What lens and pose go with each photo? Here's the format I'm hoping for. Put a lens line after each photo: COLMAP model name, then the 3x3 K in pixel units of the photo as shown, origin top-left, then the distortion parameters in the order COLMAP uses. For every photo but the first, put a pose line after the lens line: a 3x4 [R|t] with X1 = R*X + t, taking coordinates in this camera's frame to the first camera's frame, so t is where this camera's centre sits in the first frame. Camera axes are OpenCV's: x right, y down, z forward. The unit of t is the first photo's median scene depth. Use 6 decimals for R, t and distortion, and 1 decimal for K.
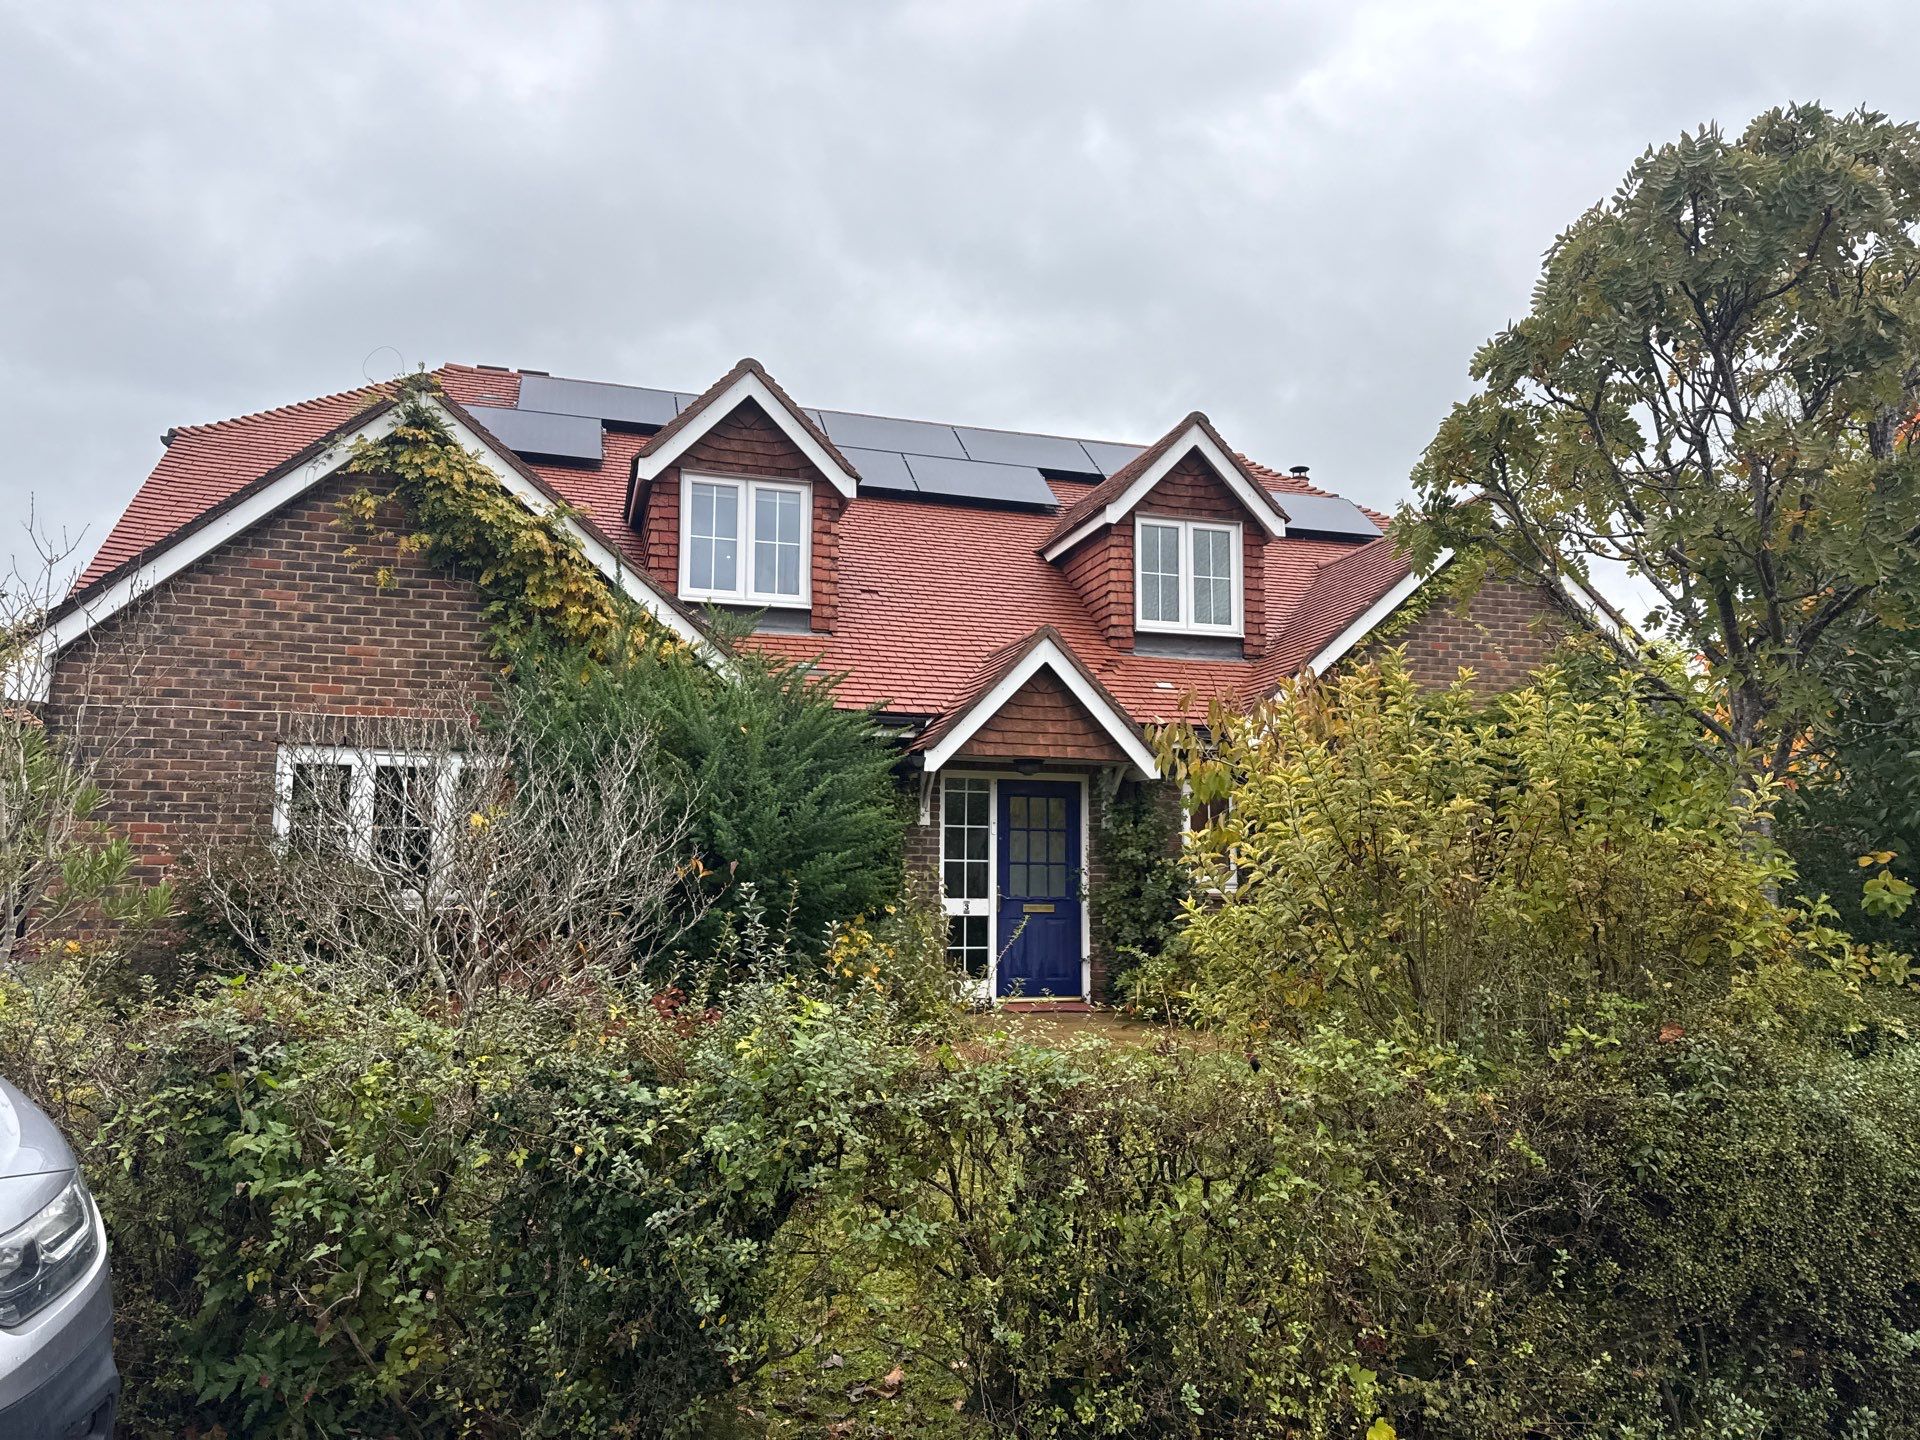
lens RADIAL K [[1374.7, 0, 974.4], [0, 1374.7, 726.8], [0, 0, 1]] dist [0.044432, -0.042285]
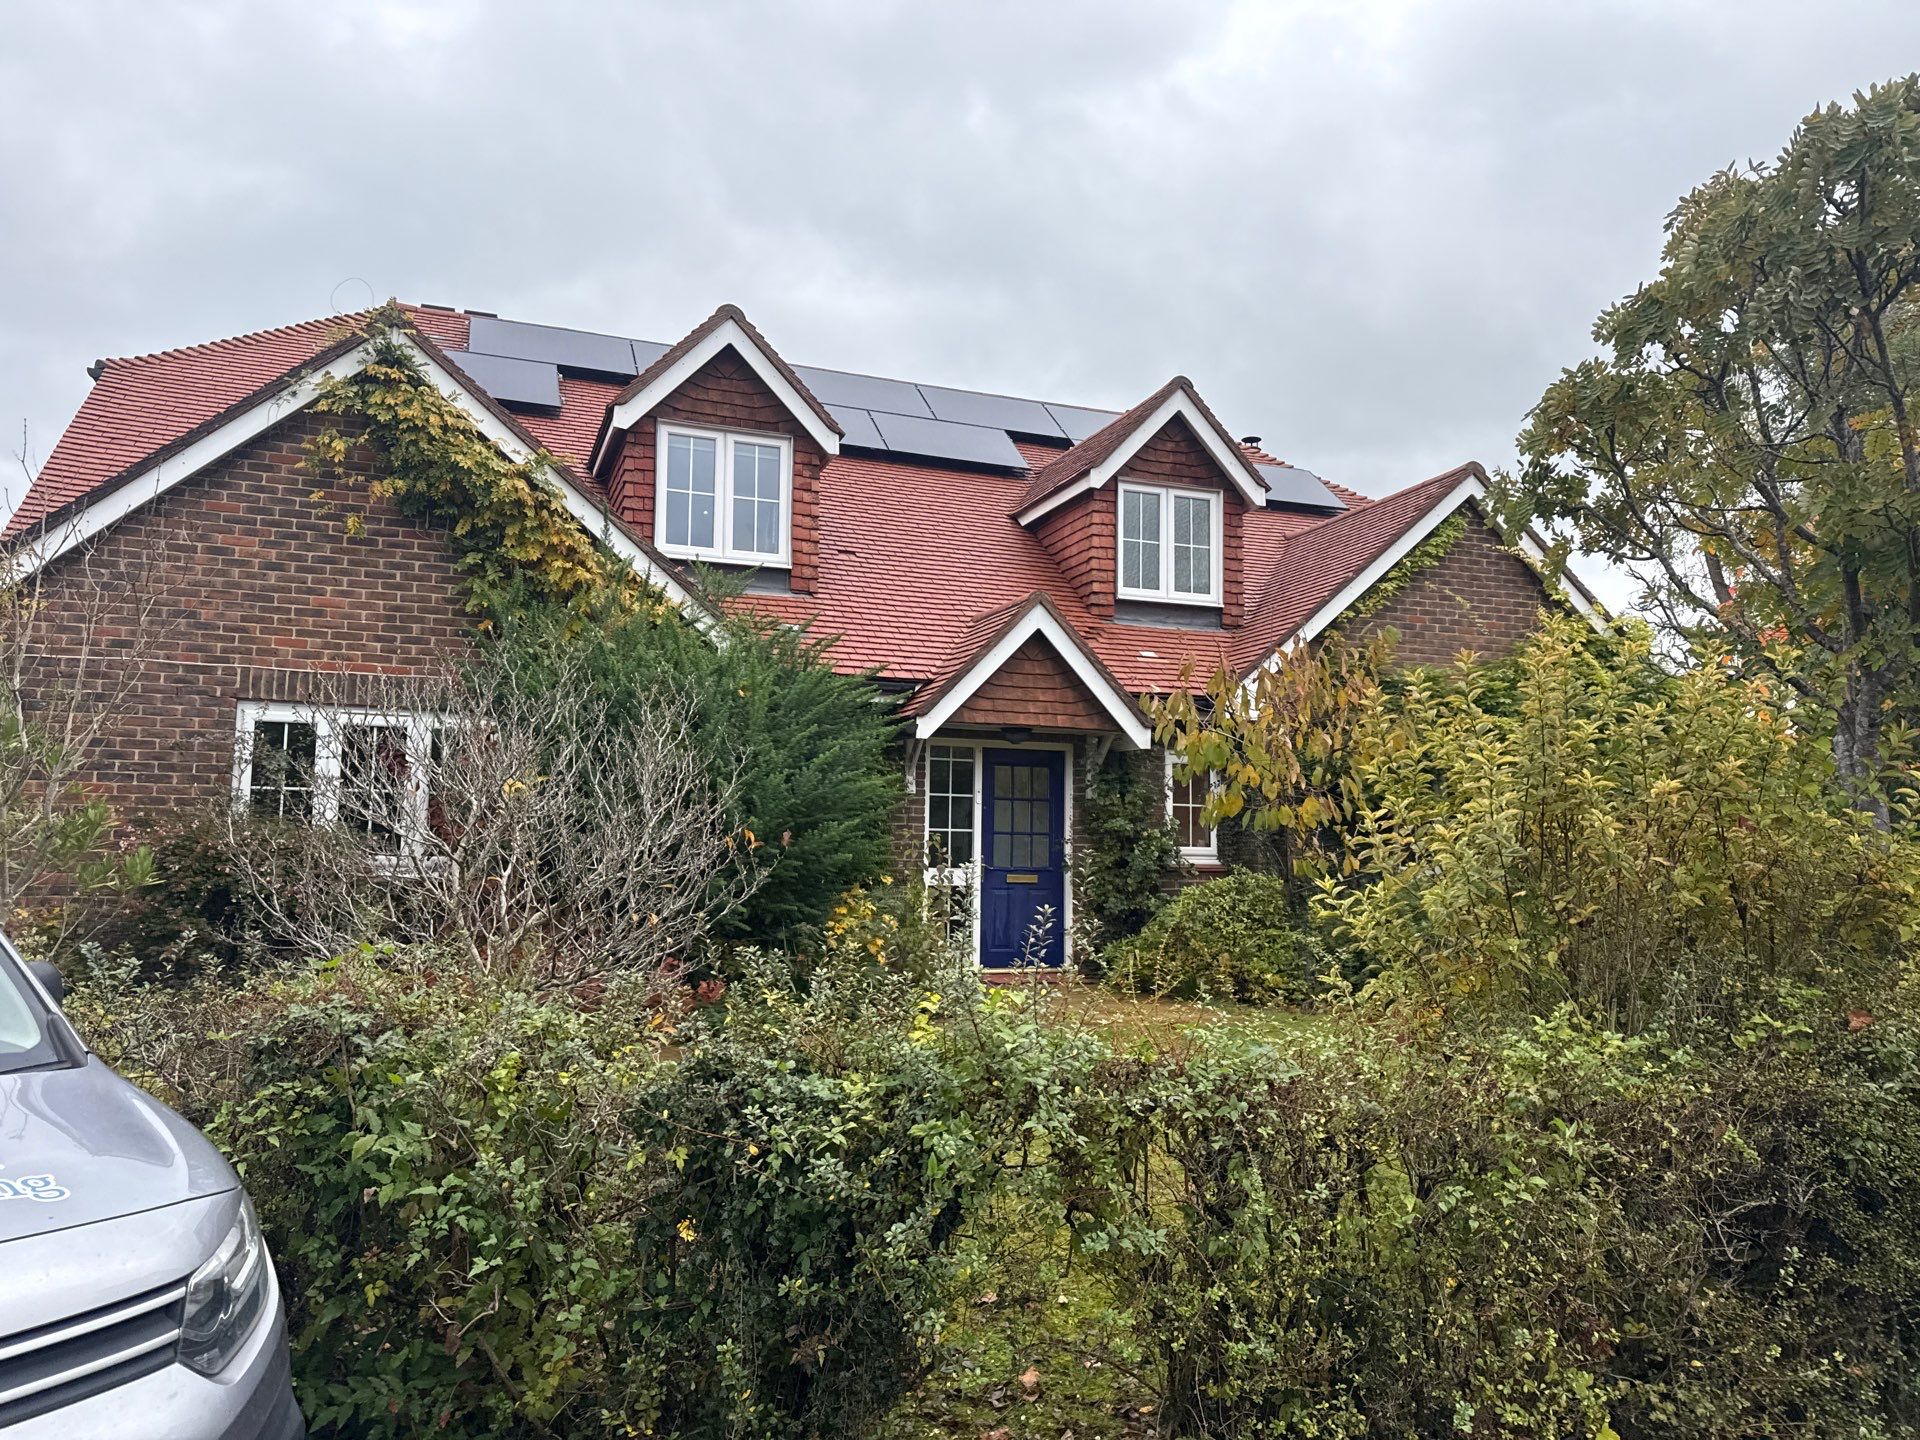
lens RADIAL K [[1374.7, 0, 974.4], [0, 1374.7, 726.8], [0, 0, 1]] dist [0.044432, -0.042285]
pose [[0.997387, 0.013385, 0.070992, -0.070348], [-0.015138, 0.999592, 0.024210, 0.000113], [-0.070639, -0.025221, 0.997183, 0.027876]]
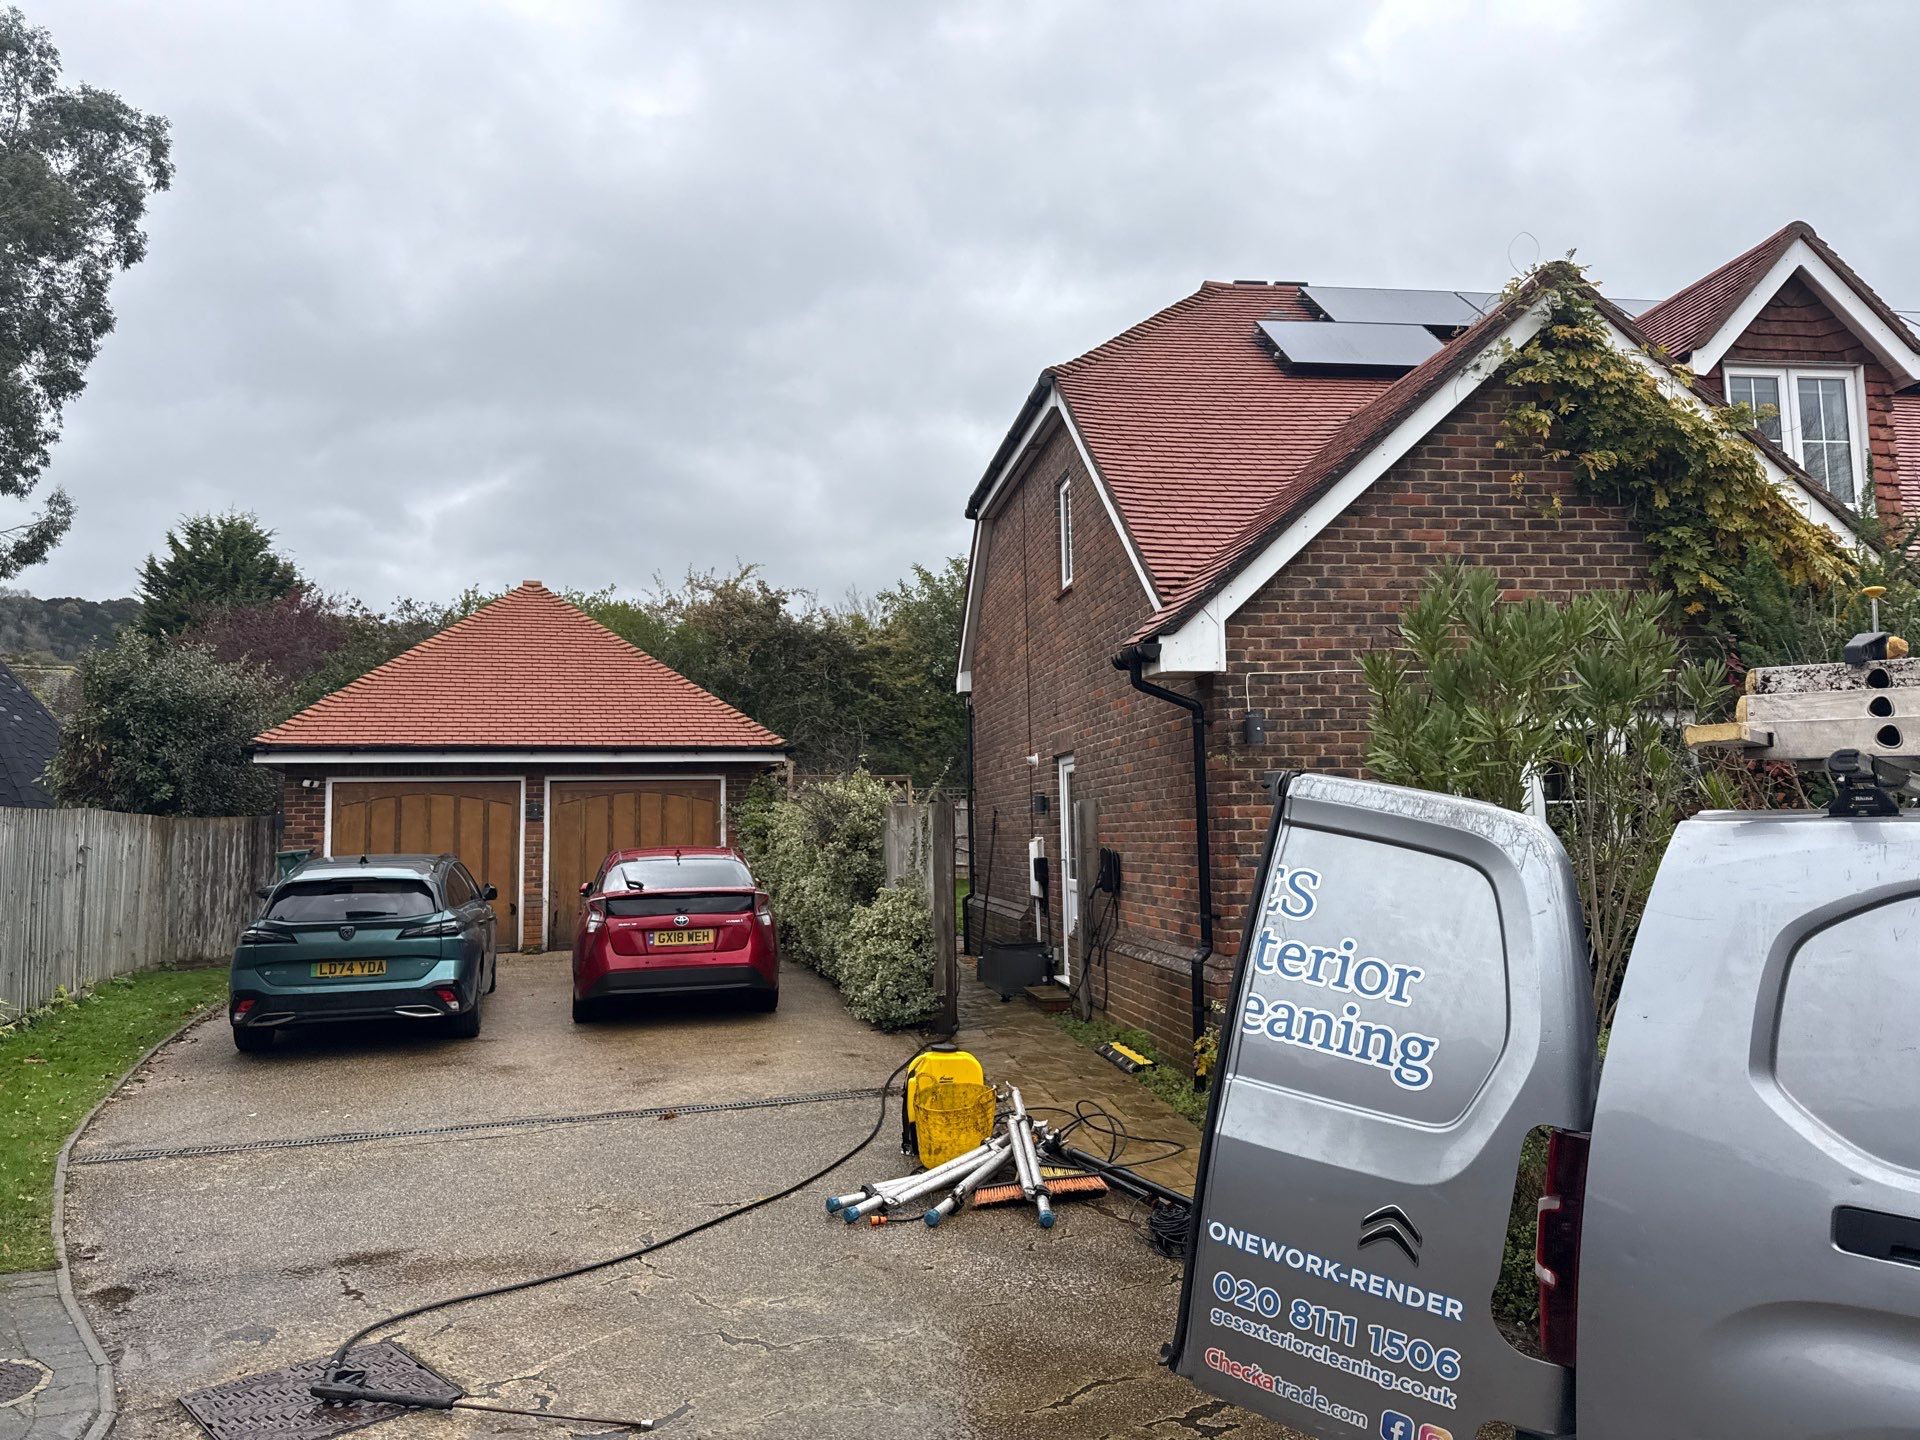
lens RADIAL K [[1346.9, 0, 960.7], [0, 1346.9, 713.4], [0, 0, 1]] dist [0.105726, -0.156287]
pose [[0.986733, -0.038579, -0.157699, -0.653095], [0.043328, 0.998702, 0.026788, -0.020067], [0.156461, -0.033266, 0.987124, 0.120250]]
